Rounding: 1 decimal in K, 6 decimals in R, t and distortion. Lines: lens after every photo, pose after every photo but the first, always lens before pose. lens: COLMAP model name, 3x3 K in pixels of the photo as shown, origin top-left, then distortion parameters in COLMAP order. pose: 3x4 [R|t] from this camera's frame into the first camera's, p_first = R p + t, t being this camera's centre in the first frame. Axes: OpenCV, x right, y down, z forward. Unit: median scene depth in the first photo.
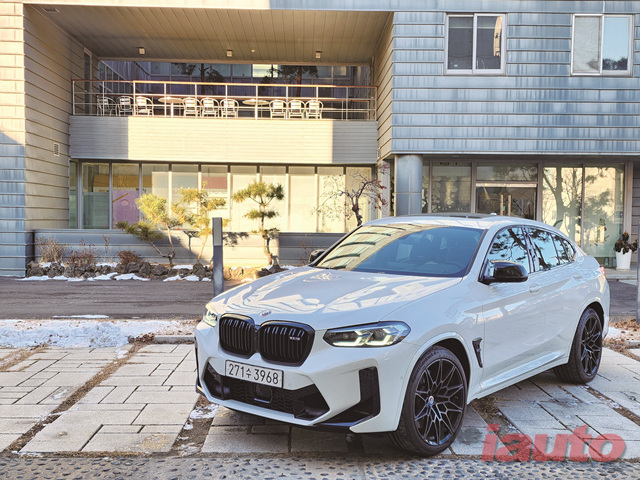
lens RADIAL K [[738.5, 0, 320.0], [0, 738.5, 240.0], [0, 0, 1]] dist [0.170941, -0.369113]
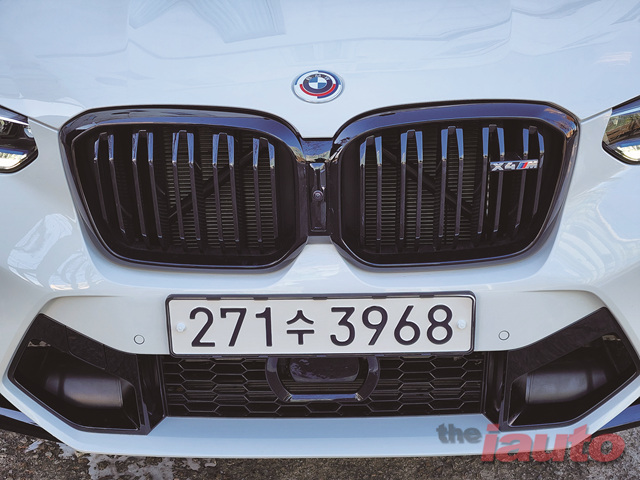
lens RADIAL K [[878.3, 0, 320.0], [0, 878.3, 240.0], [0, 0, 1]] dist [0.204777, -0.823064]
pose [[0.783708, -0.254322, 0.566676, -0.073334], [0.056540, 0.937754, 0.342666, 0.013435], [-0.618550, -0.236510, 0.749305, 0.222401]]
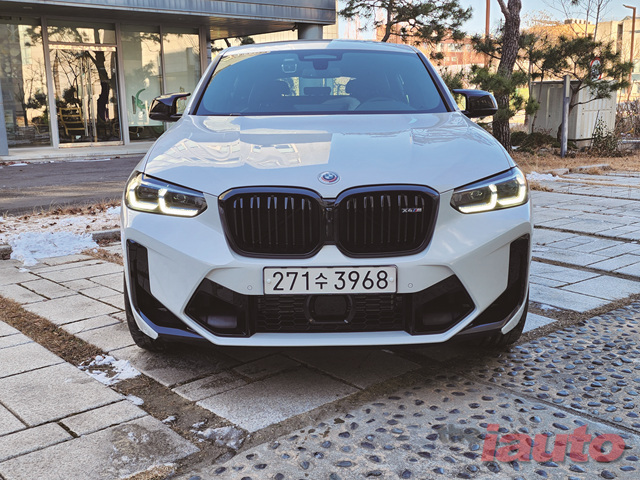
lens RADIAL K [[738.5, 0, 320.0], [0, 738.5, 240.0], [0, 0, 1]] dist [0.170941, -0.369113]
pose [[0.769435, -0.146096, 0.621793, -0.130591], [0.049400, 0.984186, 0.170113, 0.013756], [-0.636812, -0.100174, 0.764484, 0.160110]]
